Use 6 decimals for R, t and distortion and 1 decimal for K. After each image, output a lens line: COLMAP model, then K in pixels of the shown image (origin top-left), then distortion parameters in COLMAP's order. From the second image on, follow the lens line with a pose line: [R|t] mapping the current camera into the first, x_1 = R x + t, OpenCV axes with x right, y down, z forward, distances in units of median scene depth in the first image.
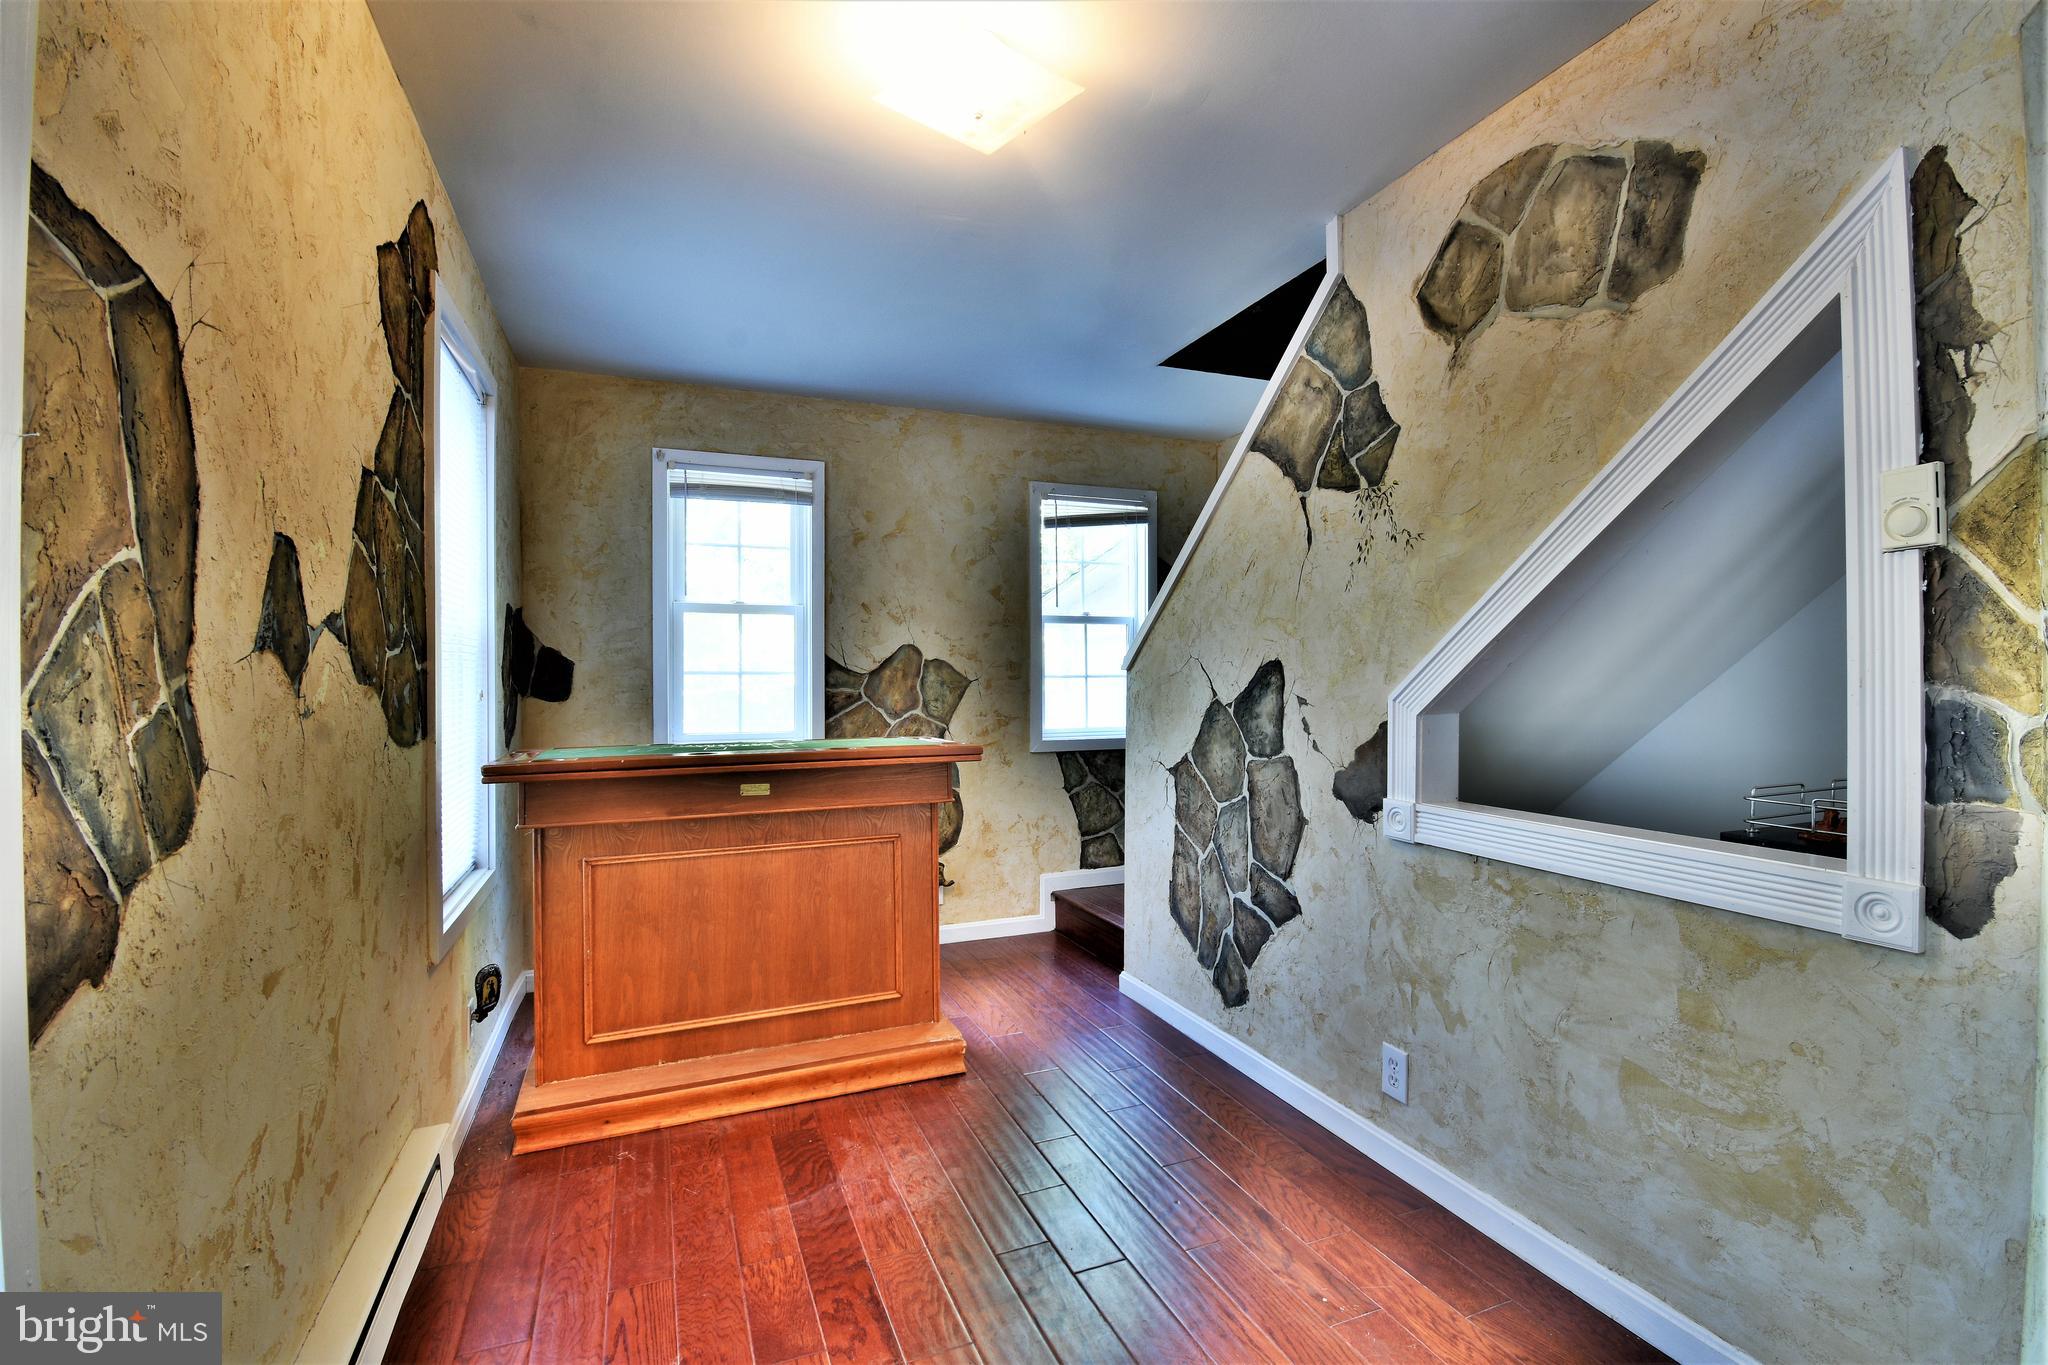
lens RADIAL K [[909.4, 0, 1027.6], [0, 909.4, 675.7], [0, 0, 1]] dist [0.018361, -0.026869]
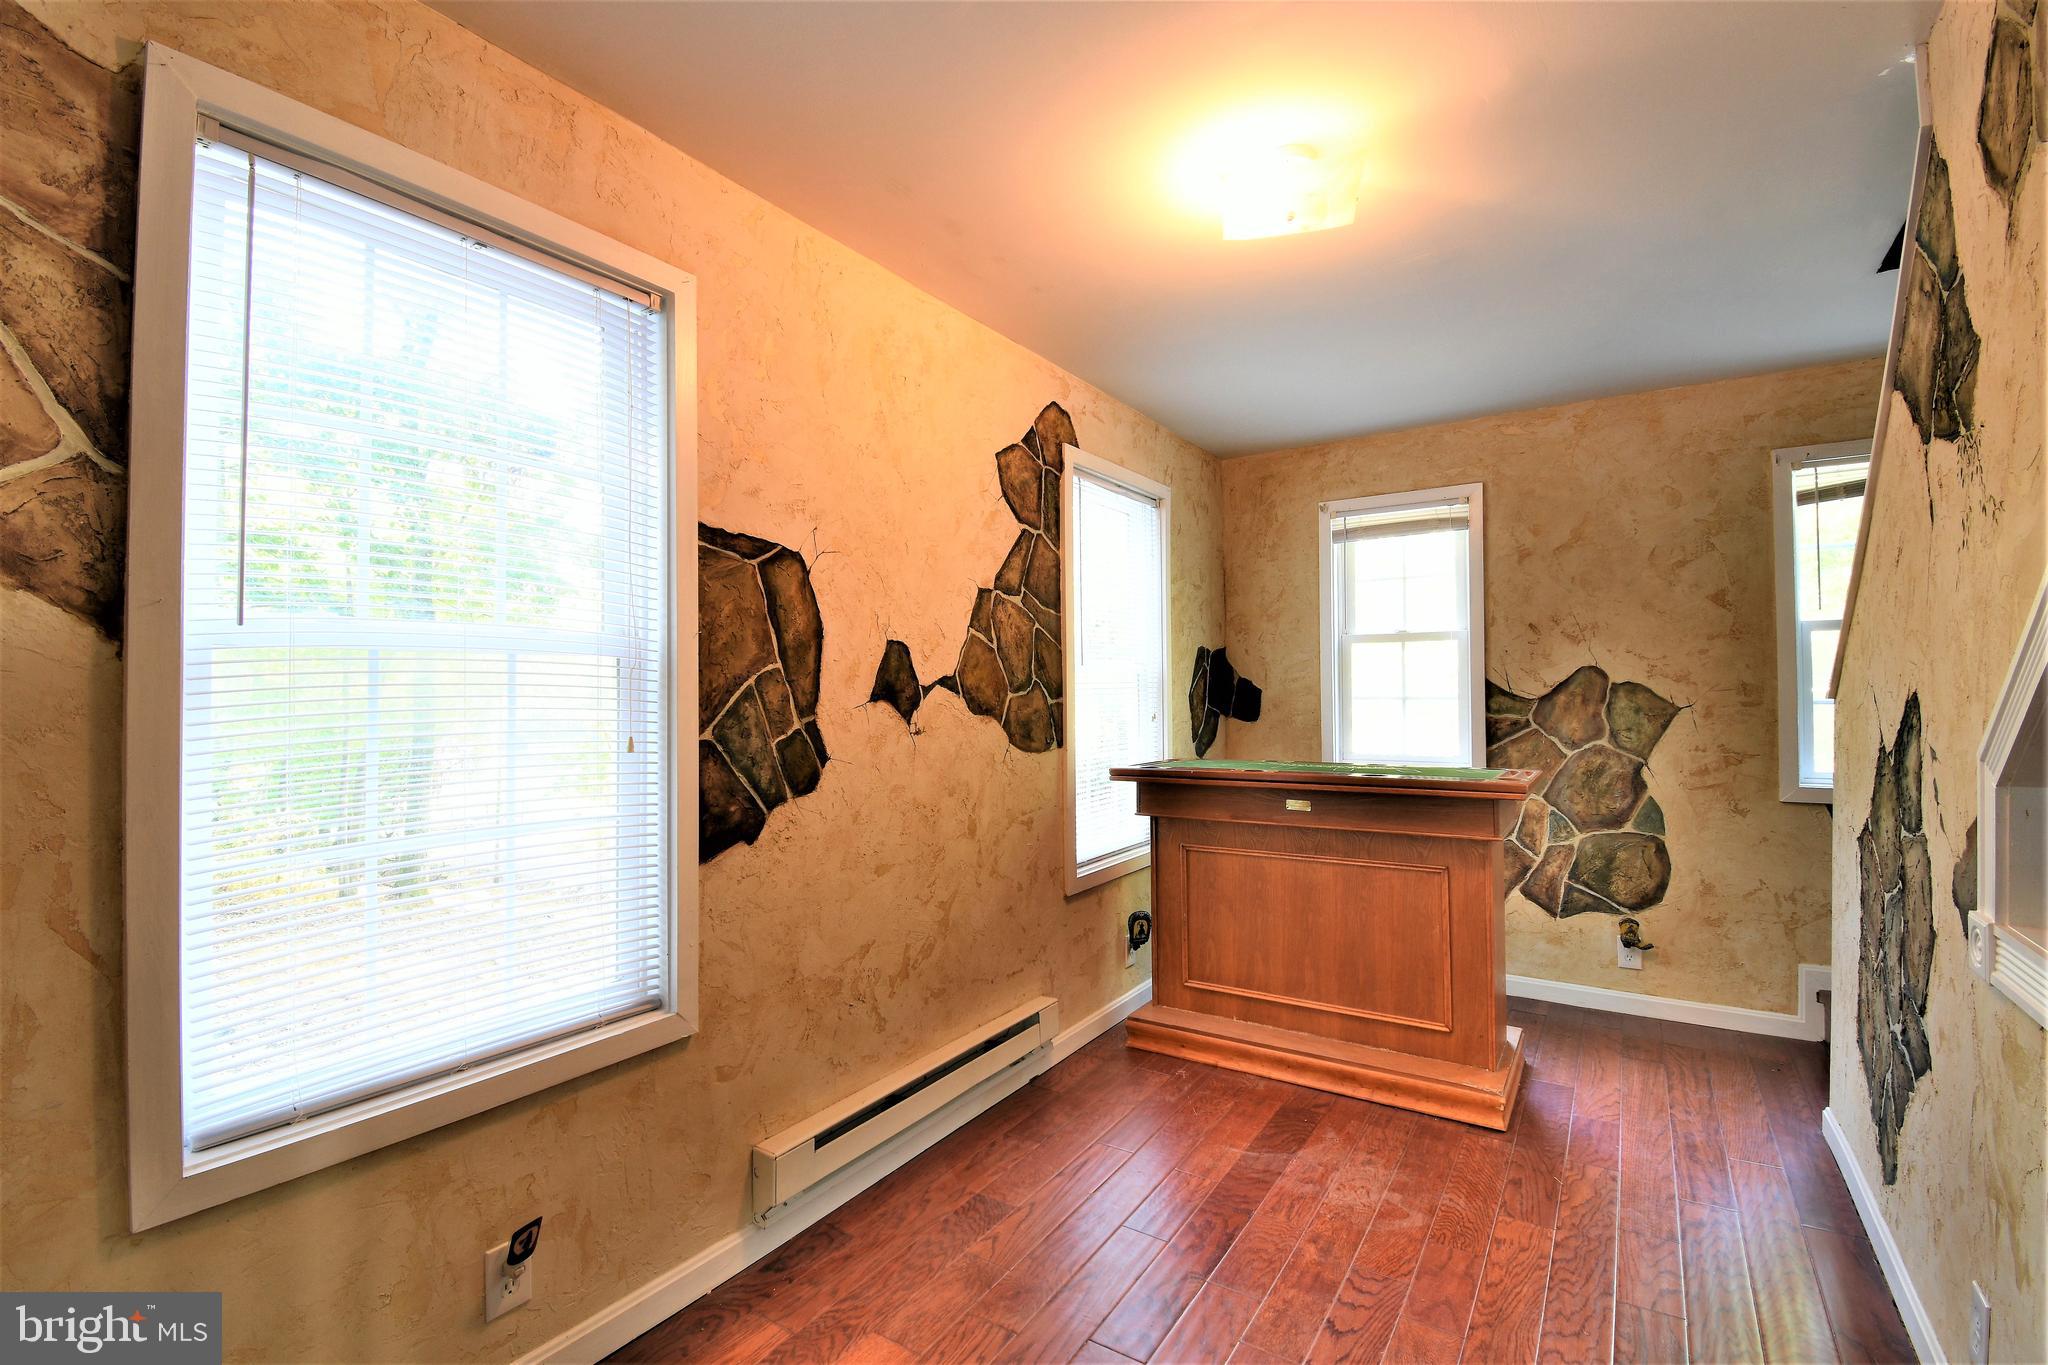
lens RADIAL K [[909.4, 0, 1027.6], [0, 909.4, 675.7], [0, 0, 1]] dist [0.018361, -0.026869]
pose [[0.557875, -0.015982, -0.829771, 0.438582], [0.006890, 0.999869, -0.014626, -0.022766], [0.829896, 0.002442, 0.557912, 0.068642]]
